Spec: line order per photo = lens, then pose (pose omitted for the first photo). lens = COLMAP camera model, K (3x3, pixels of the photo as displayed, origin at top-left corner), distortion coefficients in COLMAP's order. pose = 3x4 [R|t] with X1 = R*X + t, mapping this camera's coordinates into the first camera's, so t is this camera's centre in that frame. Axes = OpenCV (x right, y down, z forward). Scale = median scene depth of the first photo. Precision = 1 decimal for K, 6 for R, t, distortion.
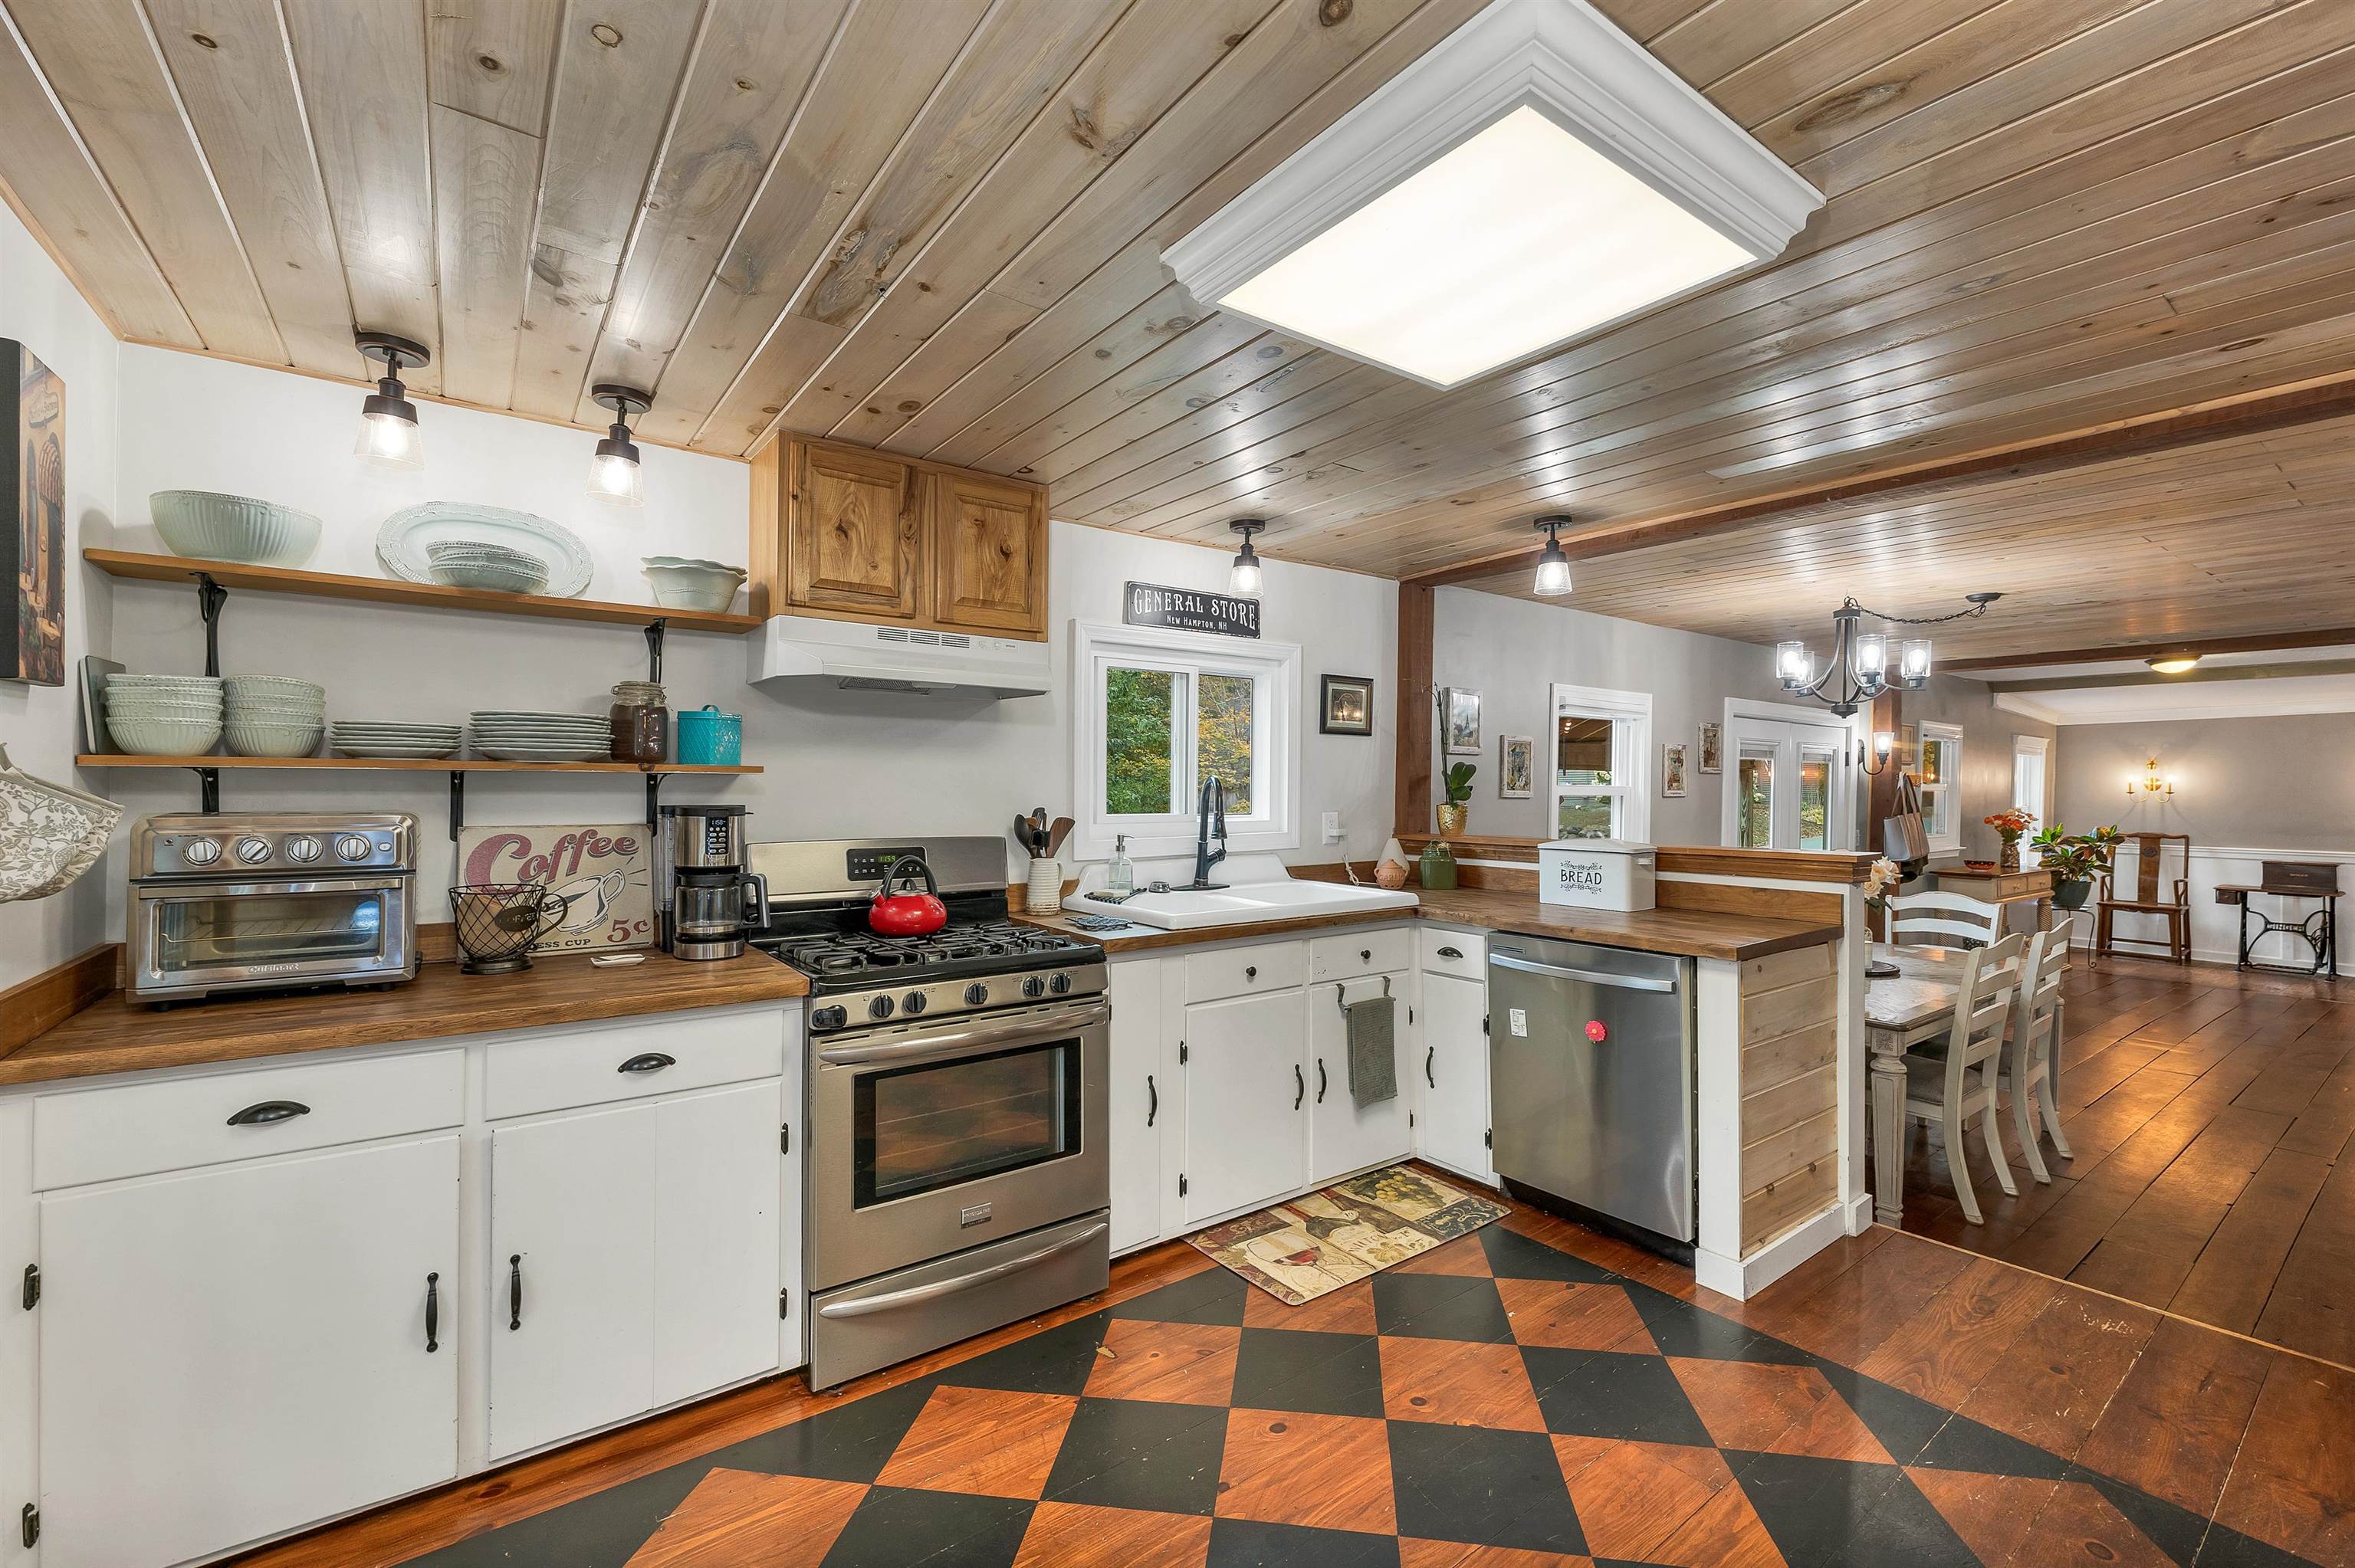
lens RADIAL K [[985.8, 0, 1172.3], [0, 985.8, 783.9], [0, 0, 1]] dist [0.002508, -0.000331]
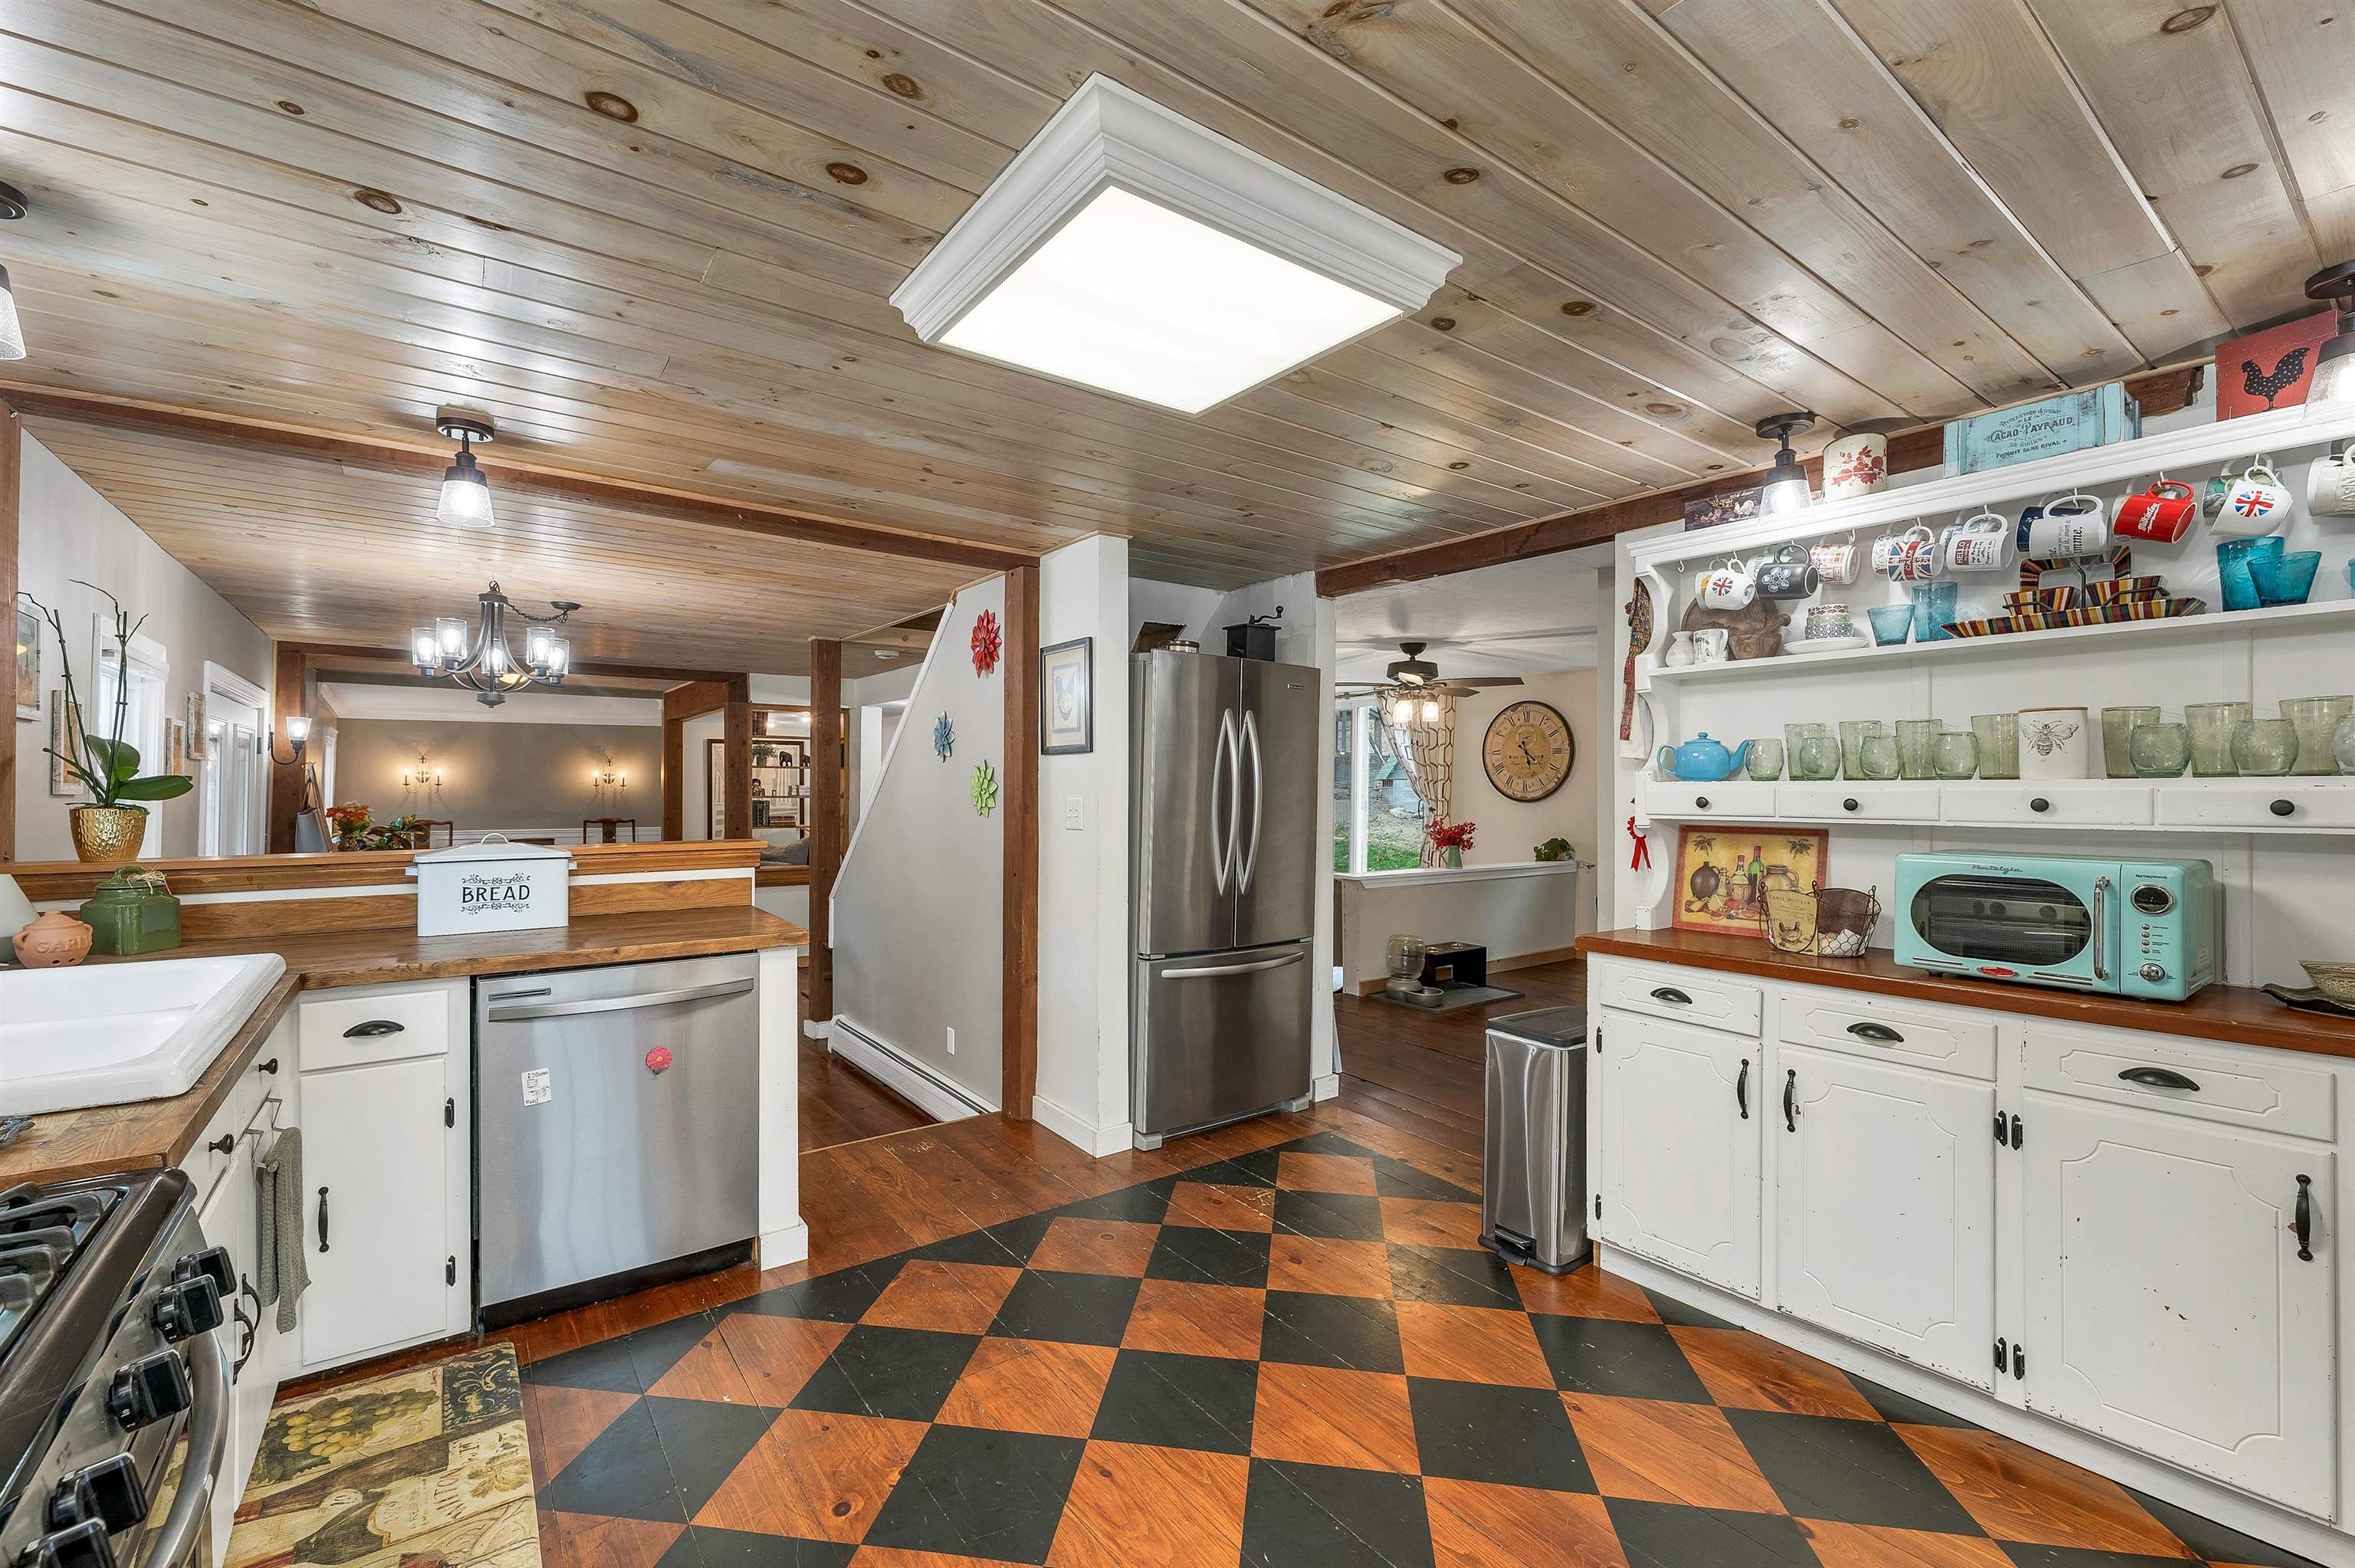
lens RADIAL K [[985.8, 0, 1169.7], [0, 985.8, 788.1], [0, 0, 1]] dist [0.002508, -0.000331]
pose [[0.000055, -0.005471, 0.999985, -0.416162], [-0.007818, 0.999954, 0.005471, 0.001879], [-0.999969, -0.007818, 0.000012, 0.511219]]
